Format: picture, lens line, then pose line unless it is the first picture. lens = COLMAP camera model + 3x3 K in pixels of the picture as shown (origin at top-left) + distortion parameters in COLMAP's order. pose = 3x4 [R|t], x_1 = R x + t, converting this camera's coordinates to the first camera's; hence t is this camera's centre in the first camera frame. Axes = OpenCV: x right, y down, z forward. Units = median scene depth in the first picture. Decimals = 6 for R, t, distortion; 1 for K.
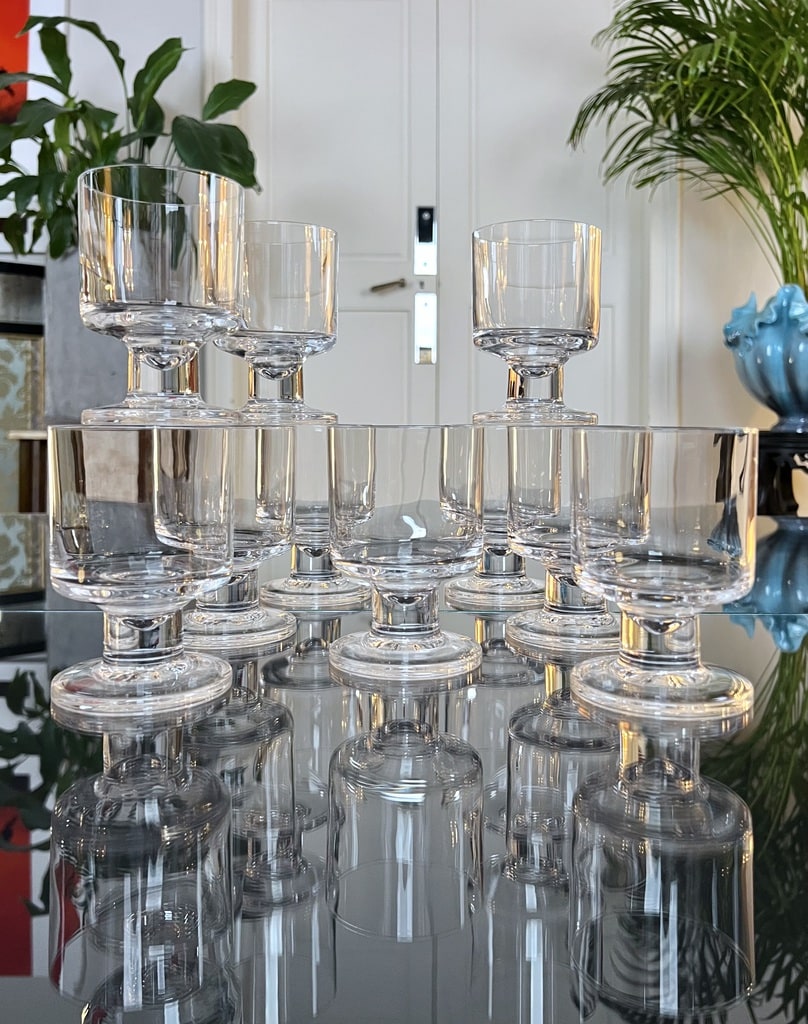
lens RADIAL K [[943.9, 0, 405.7], [0, 943.9, 495.9], [0, 0, 1]] dist [0.005606, 0.000000]
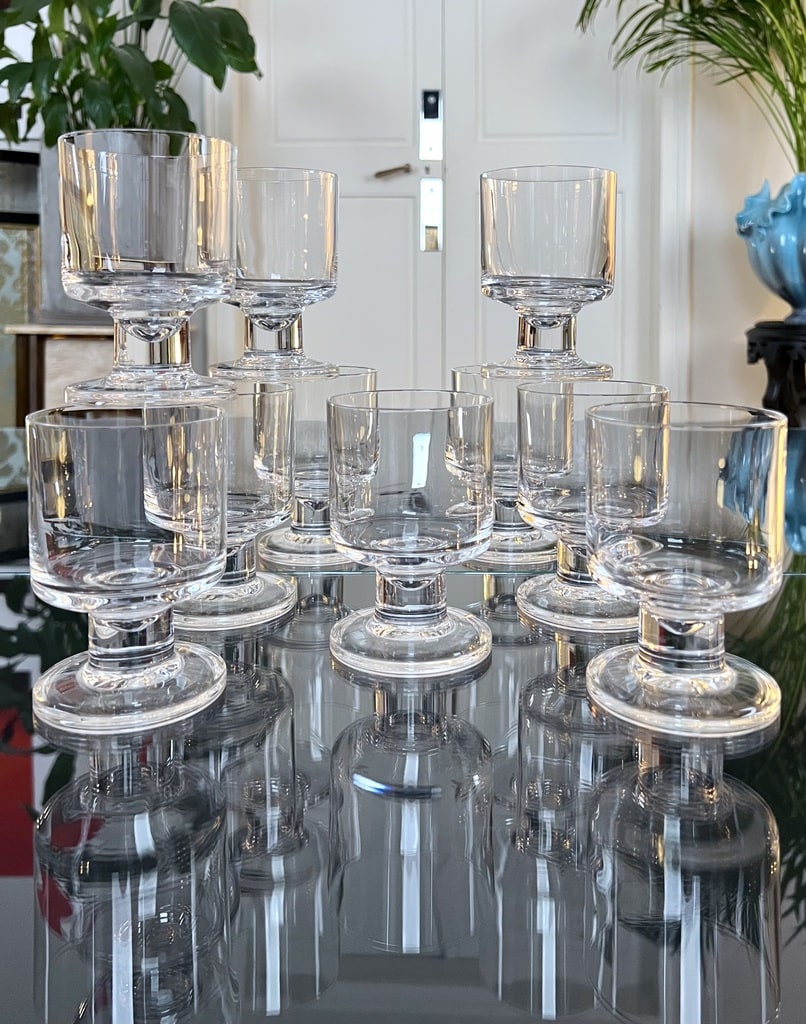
lens RADIAL K [[1048.7, 0, 412.9], [0, 1048.7, 603.4], [0, 0, 1]] dist [-0.001086, 0.000000]
pose [[0.999988, -0.003314, 0.003714, -0.002321], [0.003236, 0.999780, 0.020744, 0.138982], [-0.003782, -0.020732, 0.999778, -0.063649]]
